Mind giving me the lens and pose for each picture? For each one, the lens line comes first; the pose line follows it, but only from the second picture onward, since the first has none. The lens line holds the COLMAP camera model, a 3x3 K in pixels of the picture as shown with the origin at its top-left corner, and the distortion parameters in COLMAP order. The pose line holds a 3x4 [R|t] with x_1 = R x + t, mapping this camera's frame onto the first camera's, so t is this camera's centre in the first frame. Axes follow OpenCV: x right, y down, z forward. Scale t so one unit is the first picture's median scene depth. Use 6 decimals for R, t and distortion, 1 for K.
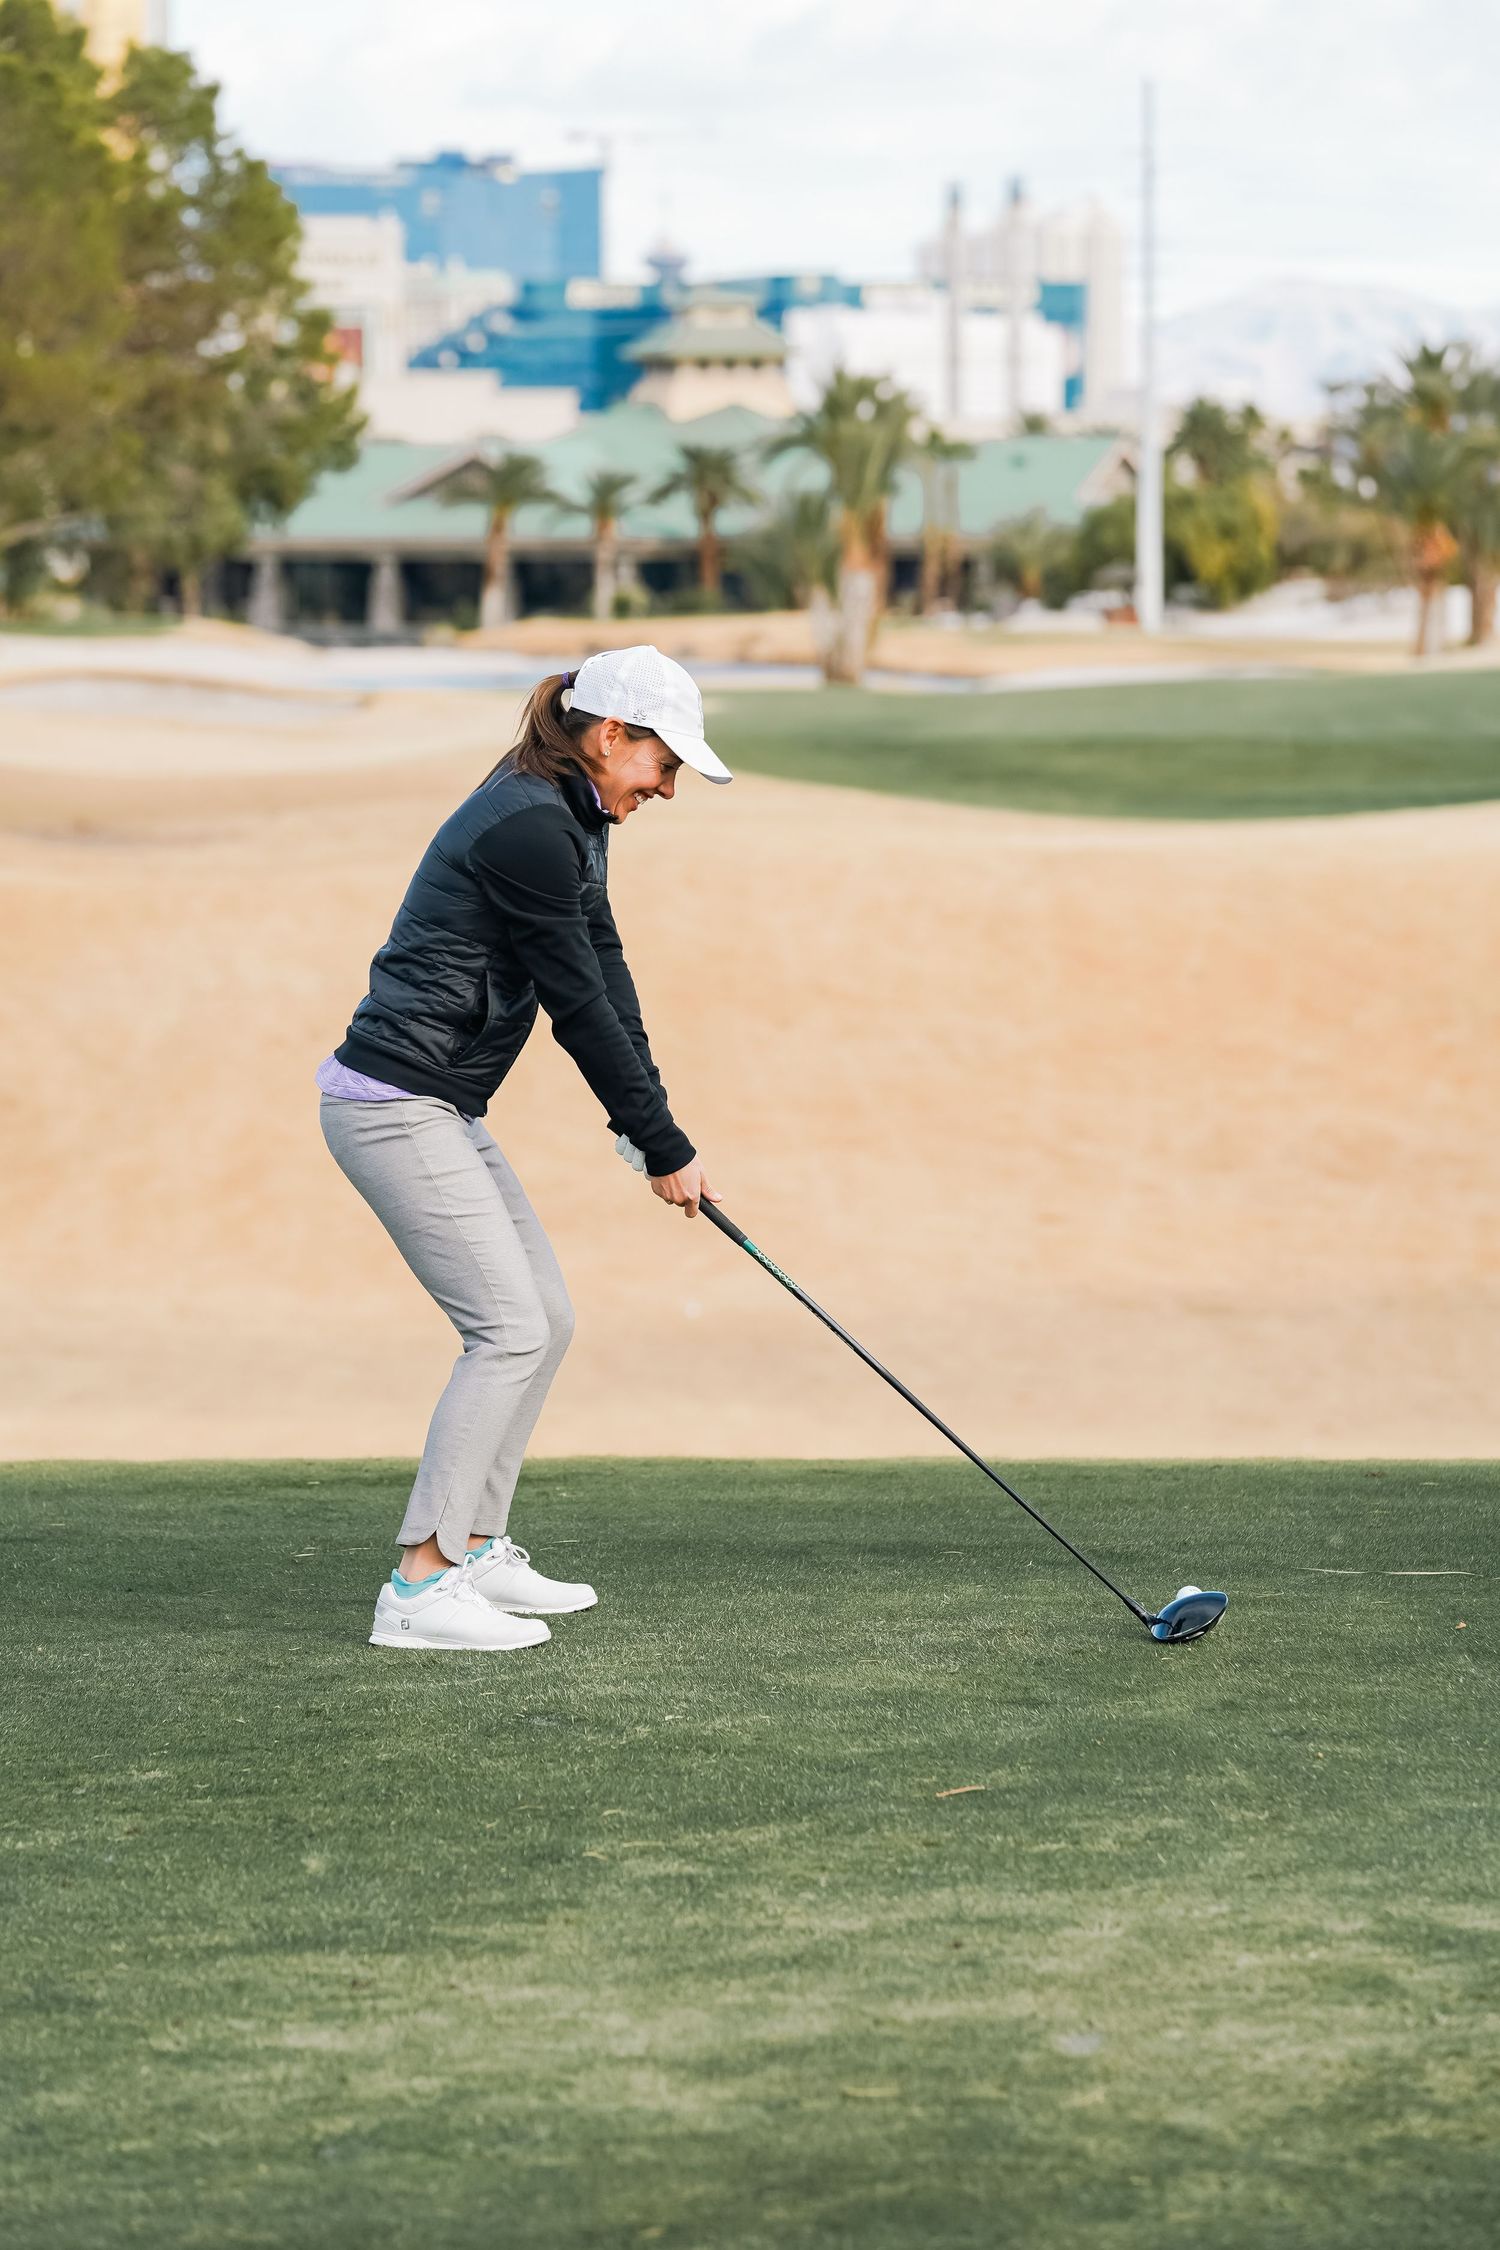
lens RADIAL K [[9156.4, 0, 680.2], [0, 9156.4, 1043.1], [0, 0, 1]] dist [0.810008, 0.000000]
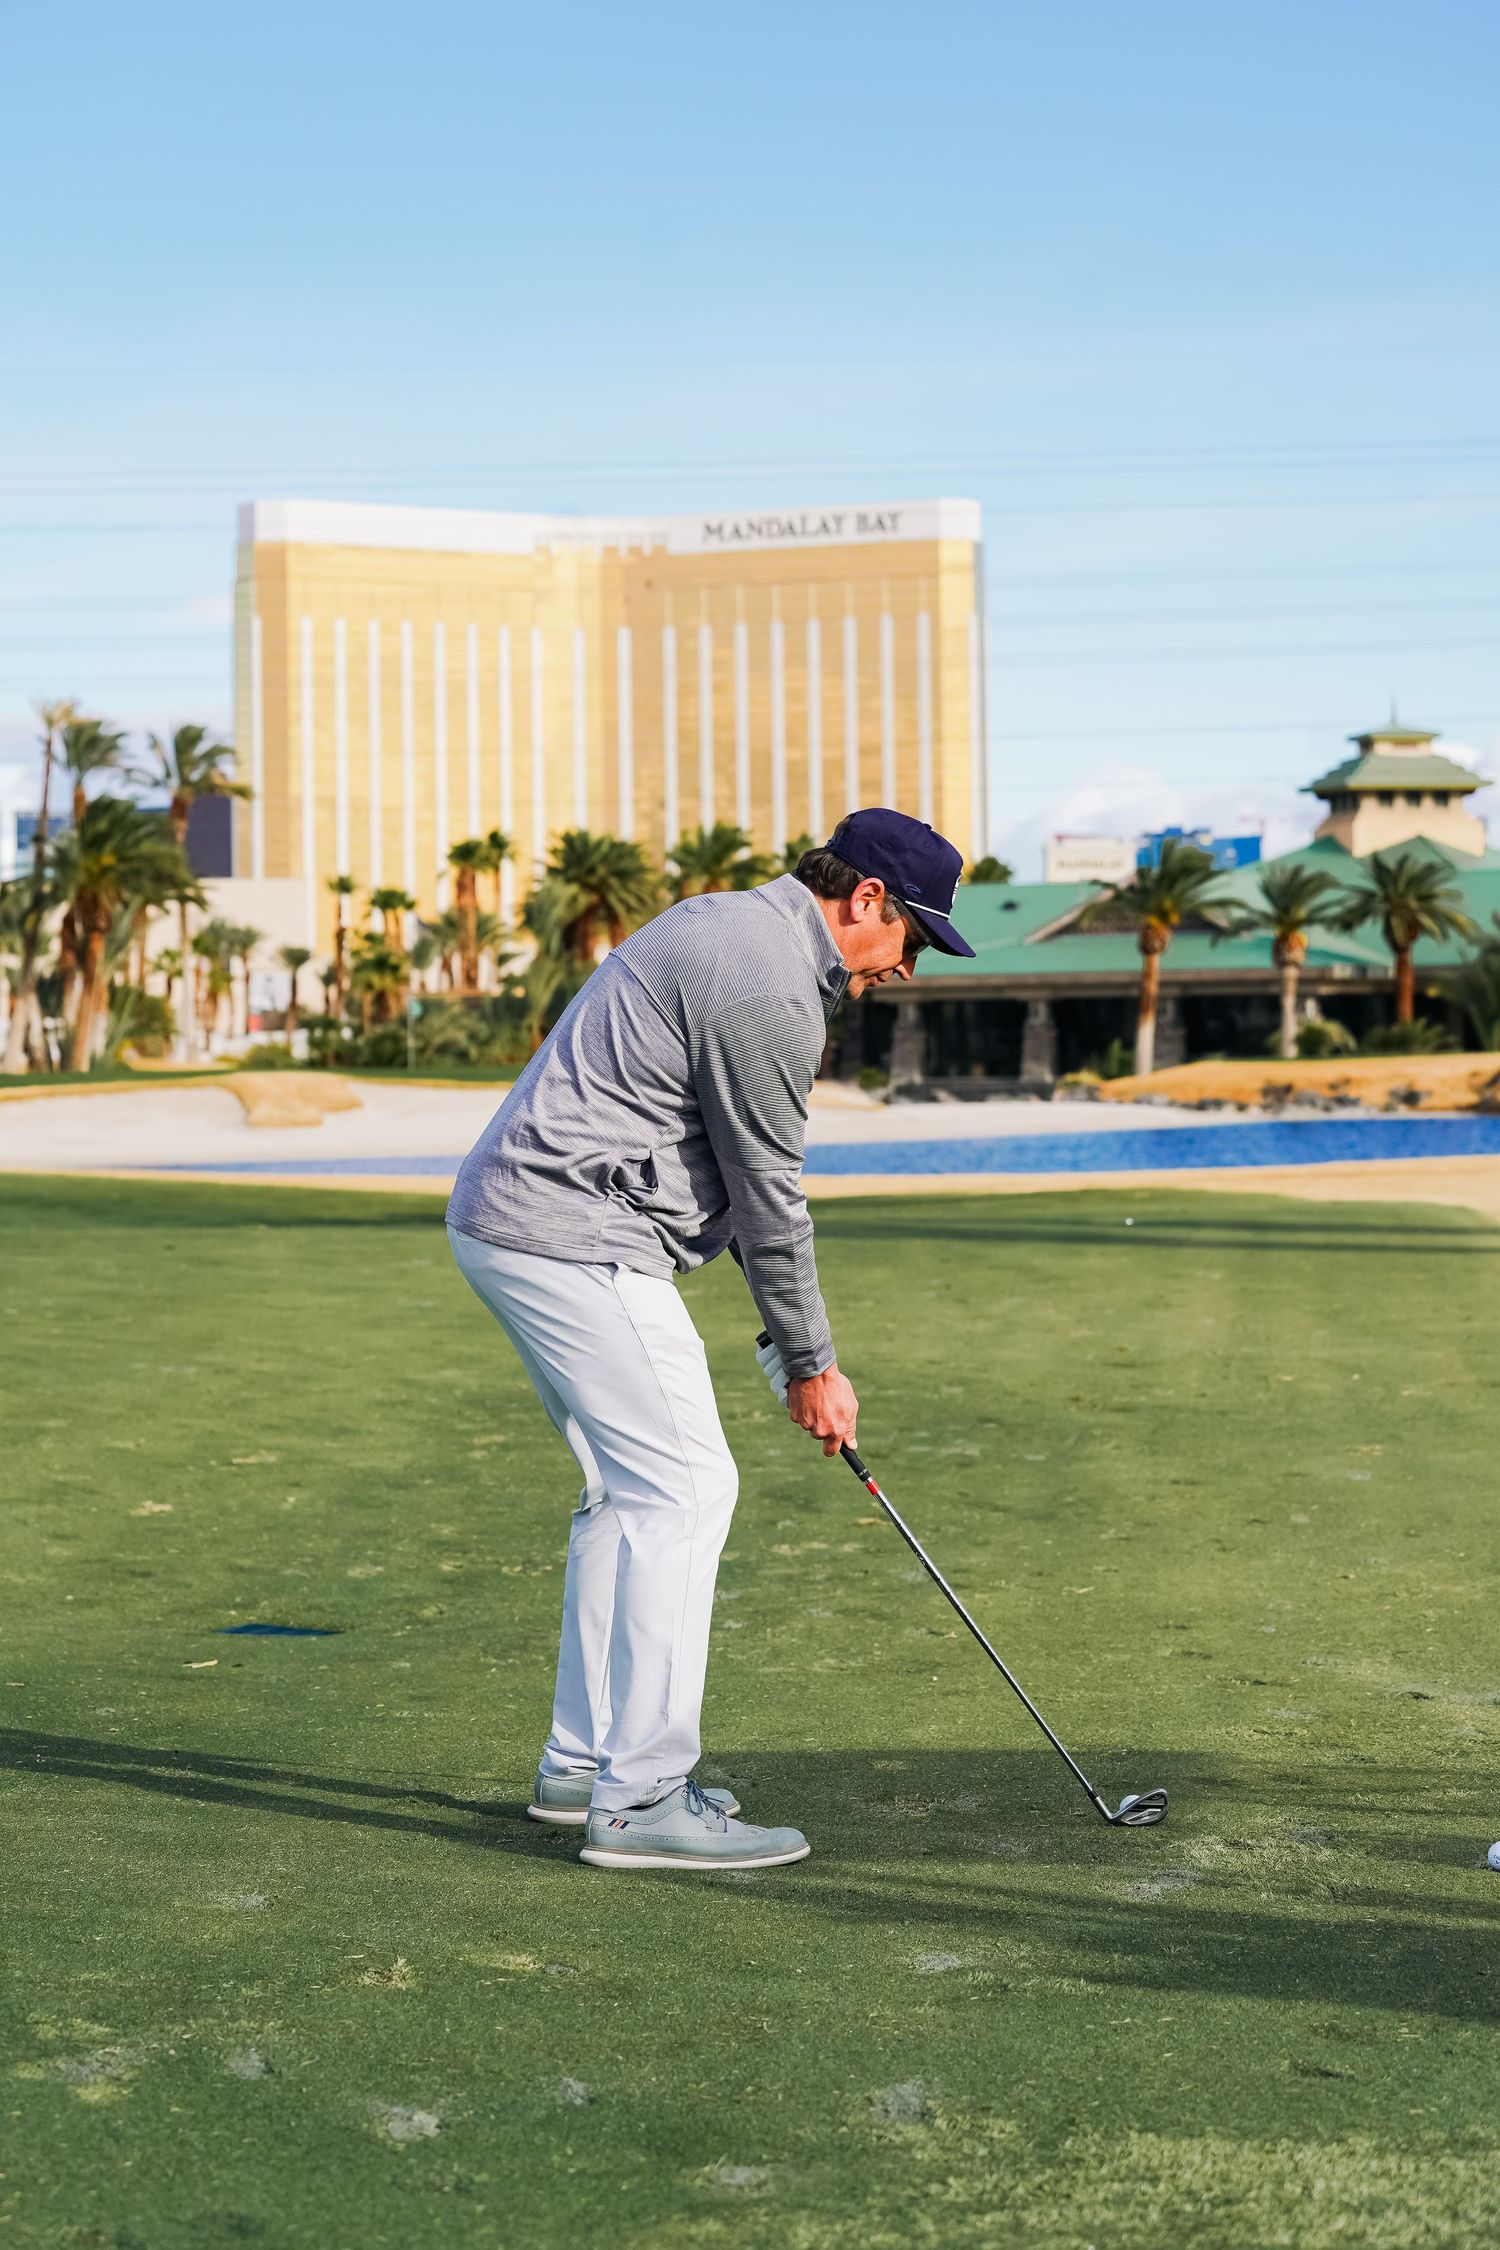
lens RADIAL K [[4722.4, 0, 726.9], [0, 4722.4, 1043.2], [0, 0, 1]] dist [-0.303695, 0.000000]
pose [[0.992587, -0.009688, -0.121153, -0.026834], [0.002683, 0.998322, -0.057847, -0.089757], [0.121511, 0.057093, 0.990947, 2.177476]]
